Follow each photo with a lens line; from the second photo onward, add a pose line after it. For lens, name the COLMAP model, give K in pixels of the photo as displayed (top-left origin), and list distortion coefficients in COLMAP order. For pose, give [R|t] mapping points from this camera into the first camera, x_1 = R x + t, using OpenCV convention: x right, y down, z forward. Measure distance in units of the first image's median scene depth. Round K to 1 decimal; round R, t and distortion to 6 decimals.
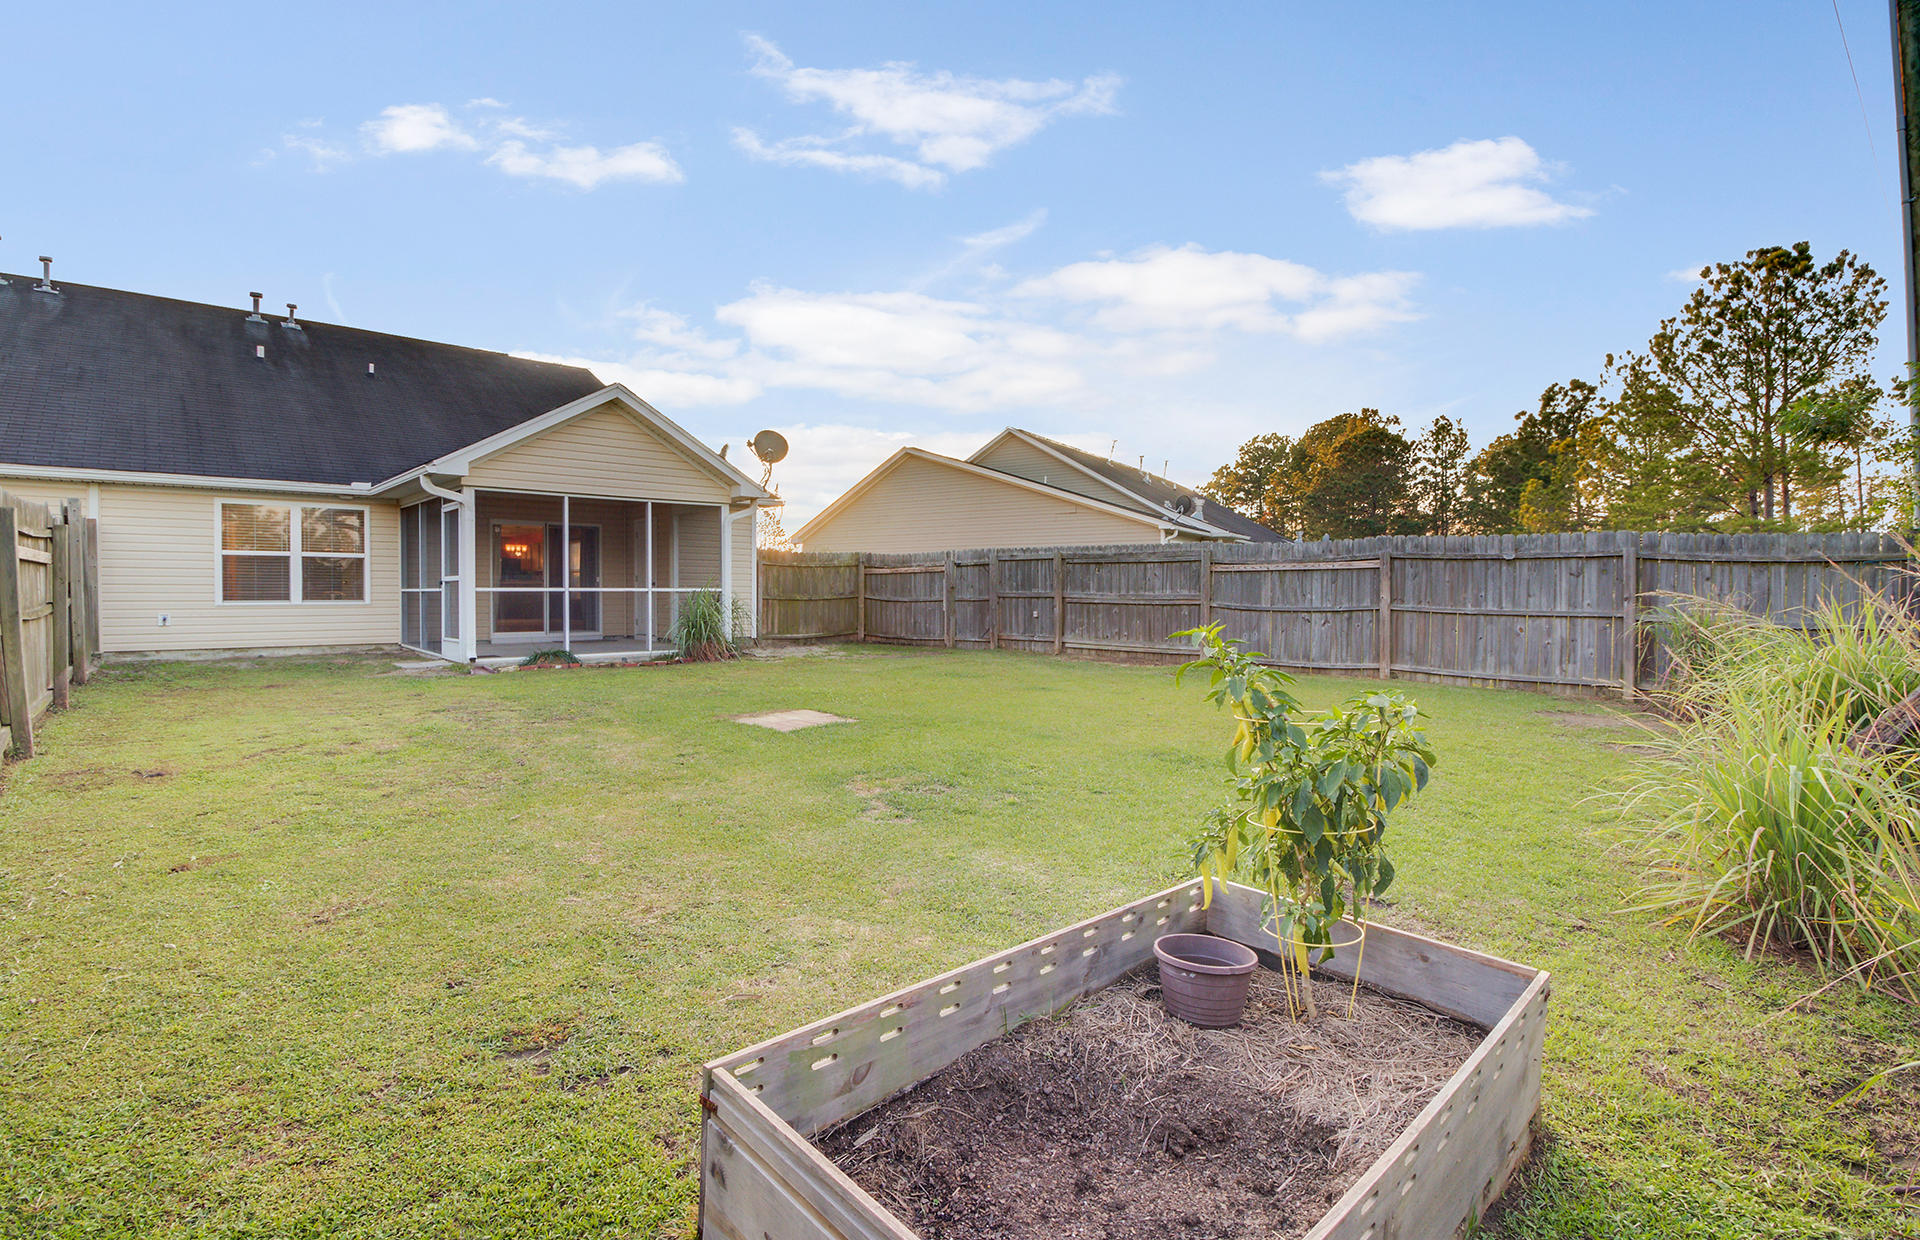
lens RADIAL K [[894.0, 0, 959.4], [0, 894.0, 598.8], [0, 0, 1]] dist [0.008076, -0.000731]
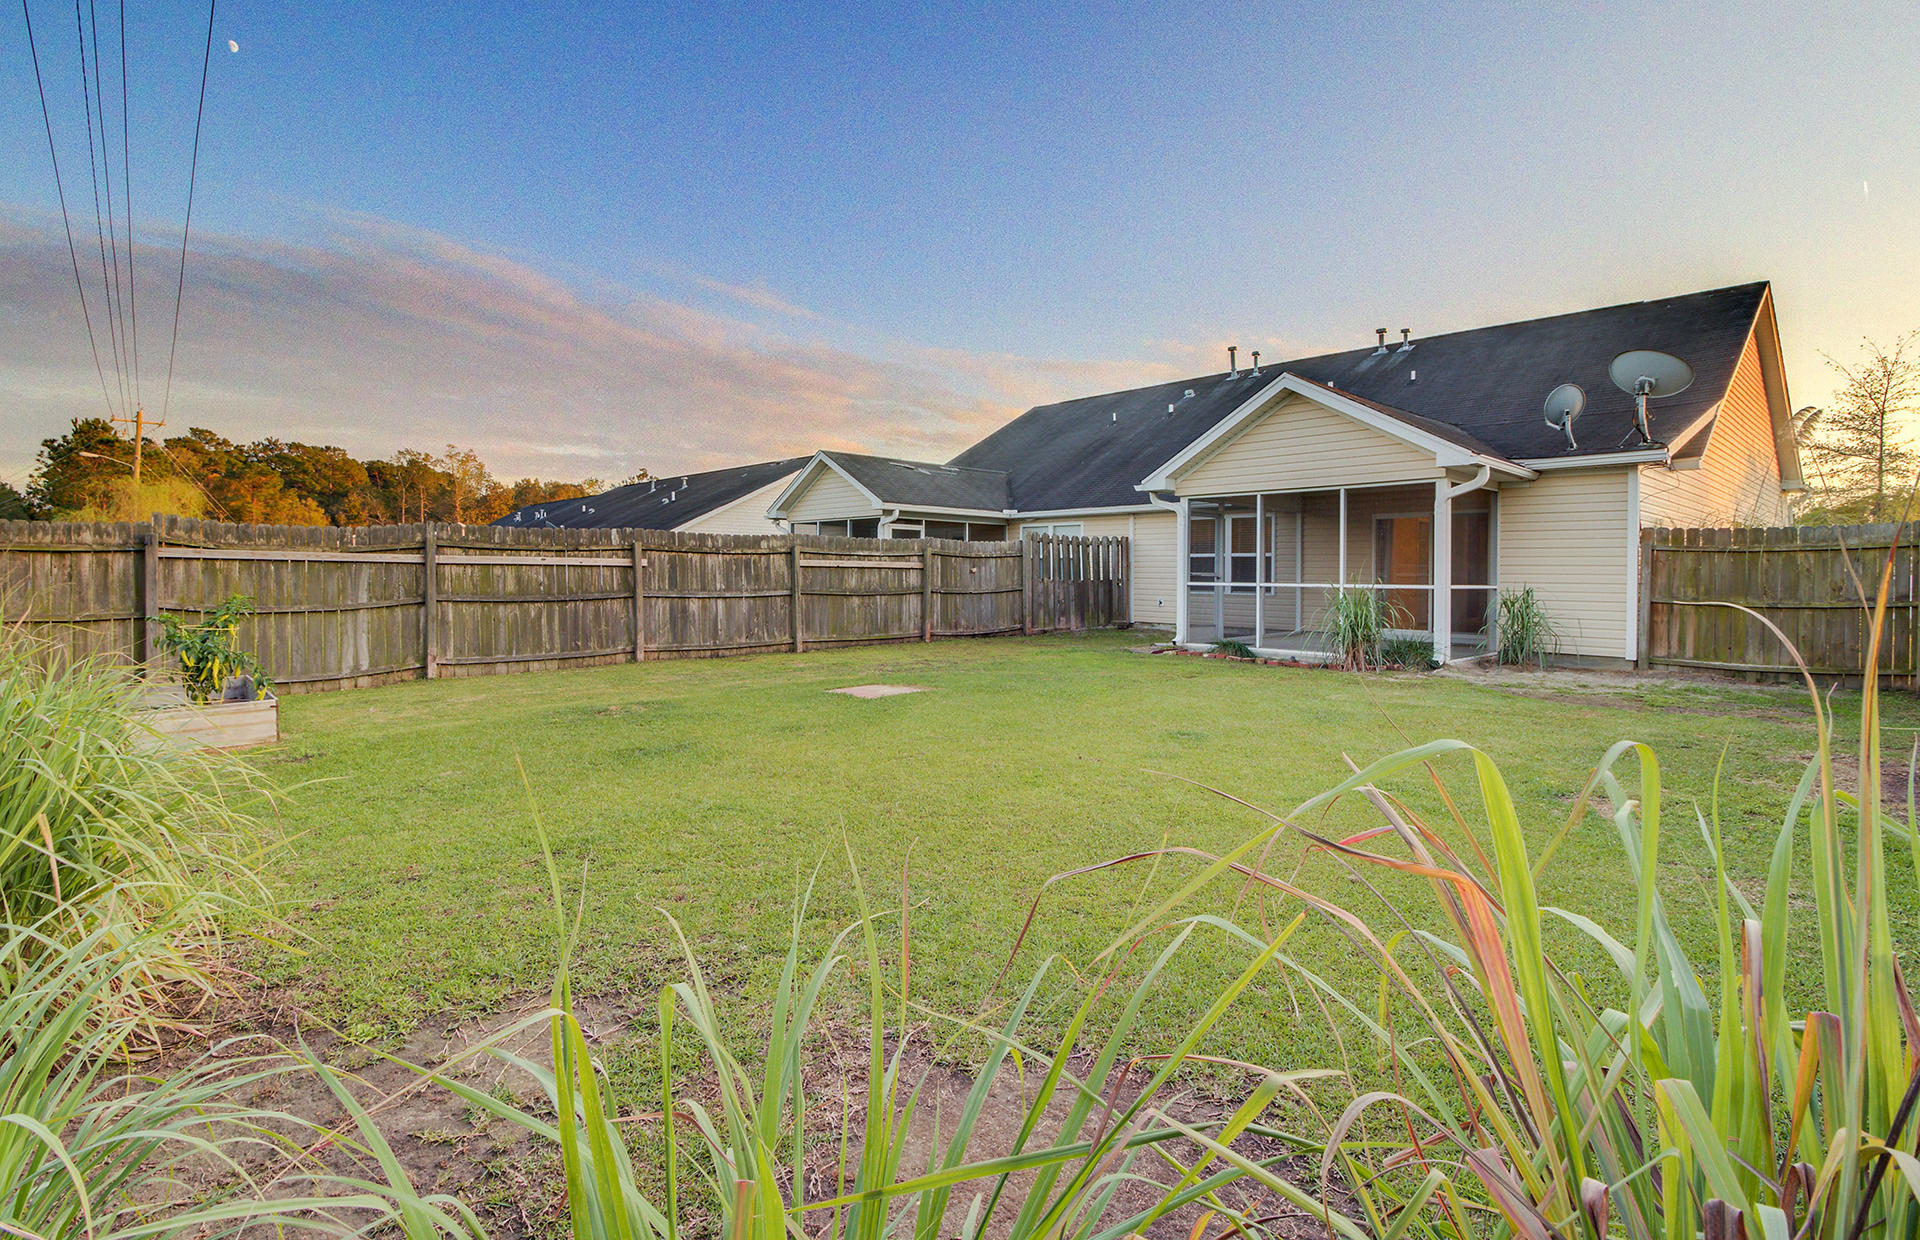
lens RADIAL K [[894.0, 0, 959.4], [0, 894.0, 598.8], [0, 0, 1]] dist [0.008076, -0.000731]
pose [[0.036480, 0.027799, -0.998948, 0.513834], [-0.010972, 0.999564, 0.027415, -0.017346], [0.999274, 0.009961, 0.036769, 0.546487]]
